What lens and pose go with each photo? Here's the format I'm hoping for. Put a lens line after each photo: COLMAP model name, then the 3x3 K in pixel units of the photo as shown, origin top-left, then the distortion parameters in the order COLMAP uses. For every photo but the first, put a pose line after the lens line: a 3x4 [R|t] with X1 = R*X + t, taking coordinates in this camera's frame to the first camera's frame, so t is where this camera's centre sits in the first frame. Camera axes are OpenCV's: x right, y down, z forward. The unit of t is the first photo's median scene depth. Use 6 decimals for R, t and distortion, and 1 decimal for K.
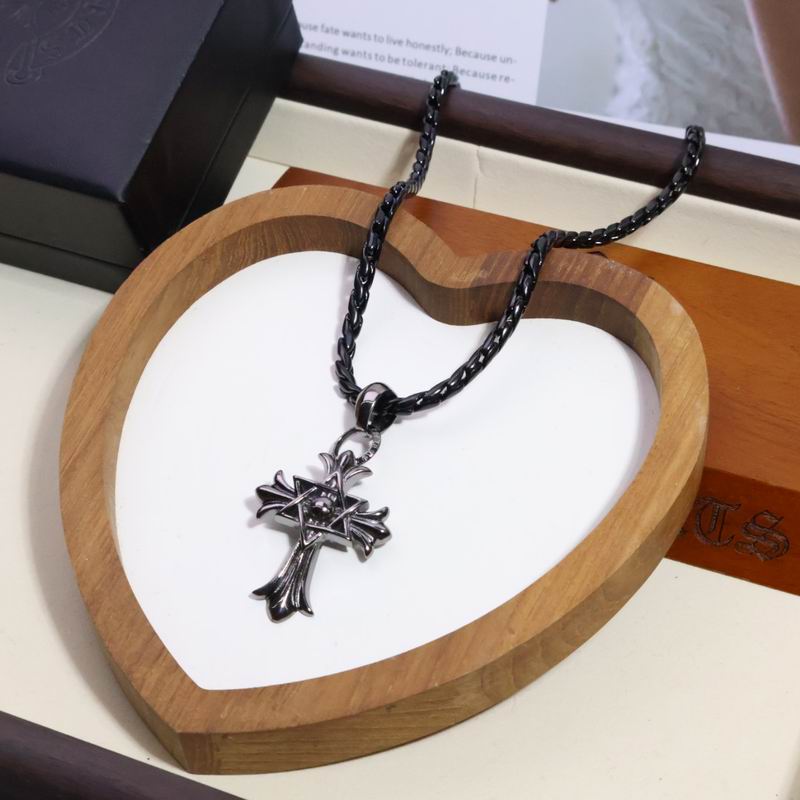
lens RADIAL K [[1882.5, 0, 400.8], [0, 1882.5, 398.7], [0, 0, 1]] dist [-0.012615, 0.000000]
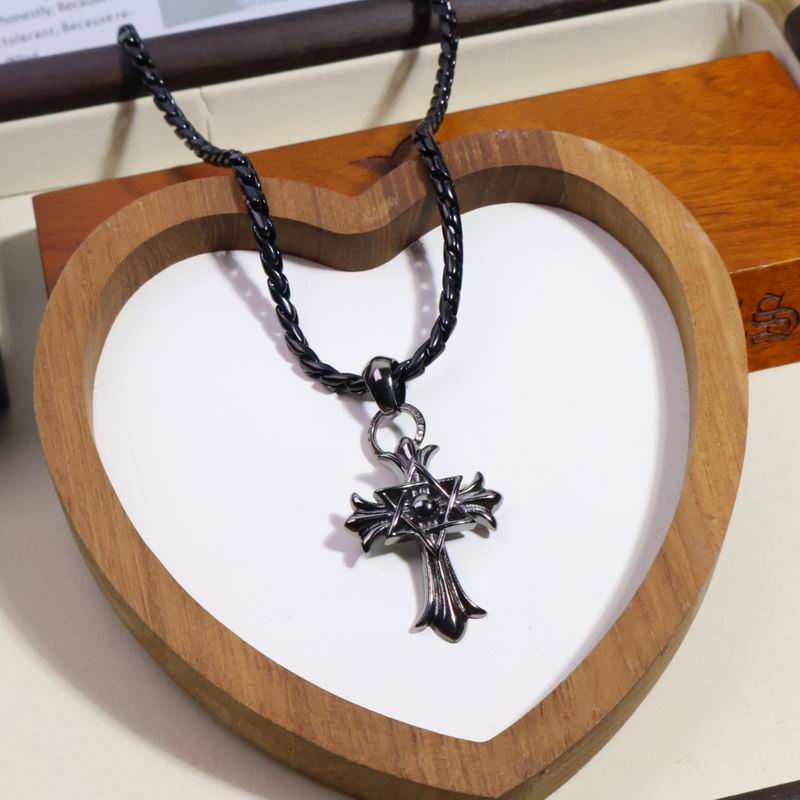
lens RADIAL K [[1882.5, 0, 400.3], [0, 1882.5, 401.8], [0, 0, 1]] dist [-0.012615, 0.000000]
pose [[0.803483, -0.460513, 0.377284, -0.343845], [0.428366, 0.887318, 0.170790, -0.135448], [-0.413422, 0.024388, 0.910213, 0.176821]]
